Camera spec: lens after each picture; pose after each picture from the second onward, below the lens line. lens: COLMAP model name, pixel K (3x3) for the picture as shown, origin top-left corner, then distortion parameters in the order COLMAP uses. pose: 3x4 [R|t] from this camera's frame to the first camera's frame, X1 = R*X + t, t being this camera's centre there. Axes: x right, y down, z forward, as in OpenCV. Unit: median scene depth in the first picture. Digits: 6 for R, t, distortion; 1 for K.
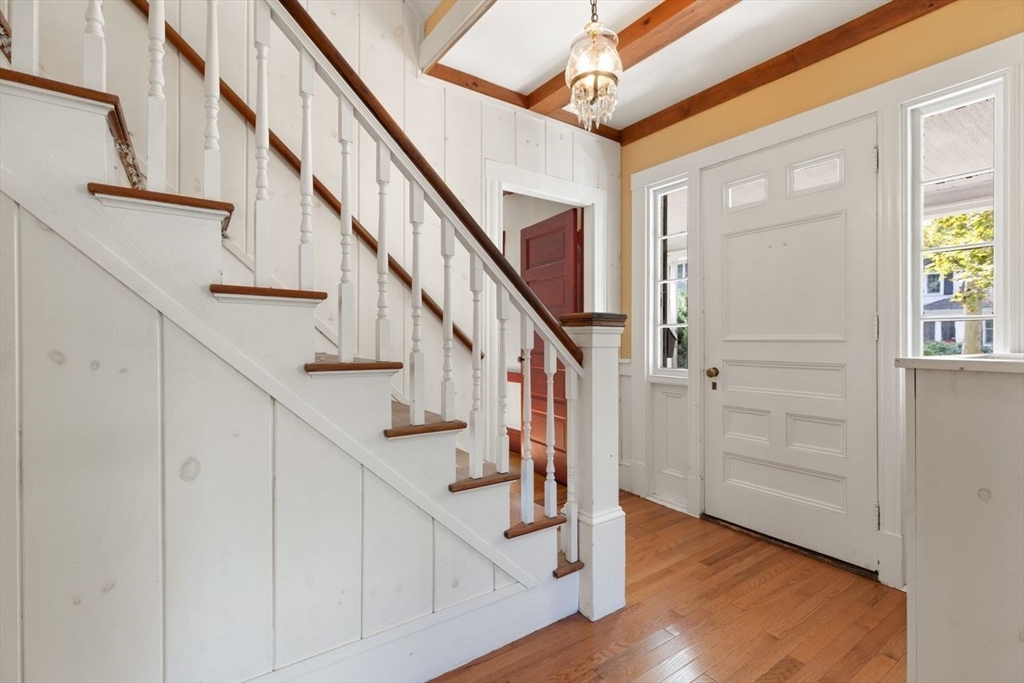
lens RADIAL K [[466.3, 0, 511.0], [0, 466.3, 335.3], [0, 0, 1]] dist [0.002913, -0.000256]
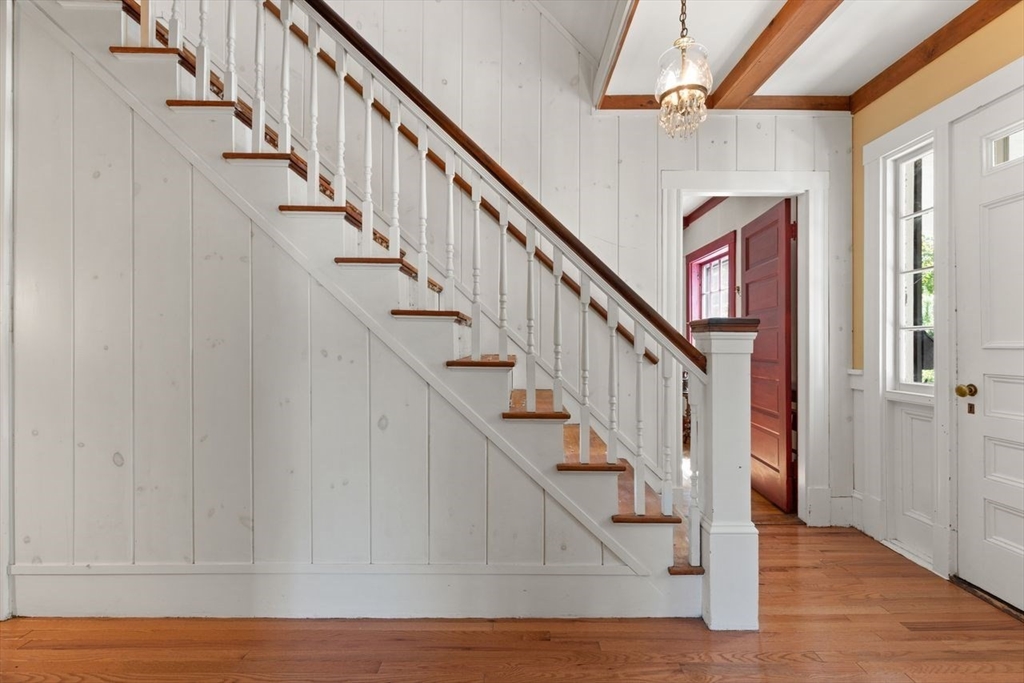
lens RADIAL K [[464.9, 0, 515.8], [0, 464.9, 341.9], [0, 0, 1]] dist [0.001324, -0.000658]
pose [[0.818620, -0.000577, -0.574336, 0.296153], [0.000784, 1.000000, 0.000112, 0.000903], [0.574335, -0.000542, 0.818620, -0.033475]]
